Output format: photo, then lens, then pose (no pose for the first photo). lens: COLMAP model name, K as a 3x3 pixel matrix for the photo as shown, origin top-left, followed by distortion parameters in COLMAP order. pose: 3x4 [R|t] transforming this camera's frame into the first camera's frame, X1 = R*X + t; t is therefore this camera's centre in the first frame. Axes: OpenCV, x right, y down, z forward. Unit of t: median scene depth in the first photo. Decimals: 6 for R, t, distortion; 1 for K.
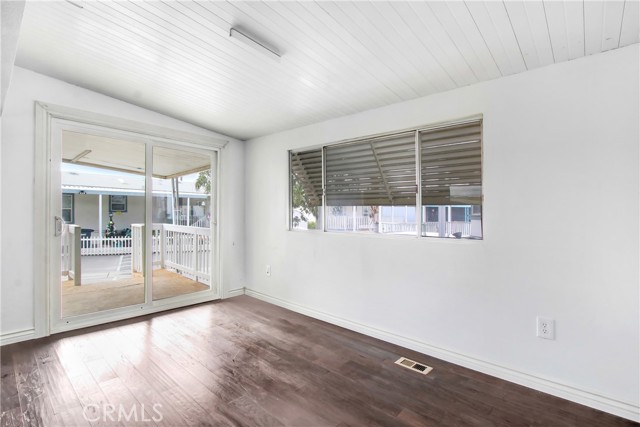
lens RADIAL K [[310.0, 0, 319.6], [0, 310.0, 210.7], [0, 0, 1]] dist [-0.026096, 0.000554]
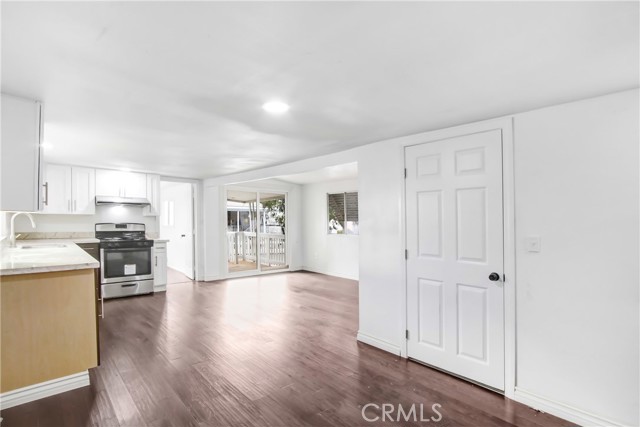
lens RADIAL K [[310.0, 0, 317.6], [0, 310.0, 218.4], [0, 0, 1]] dist [-0.026096, 0.000554]
pose [[0.994963, -0.005600, -0.100088, 0.025745], [0.005107, 0.999974, -0.005186, -0.019907], [0.100115, 0.004648, 0.994965, -0.737742]]
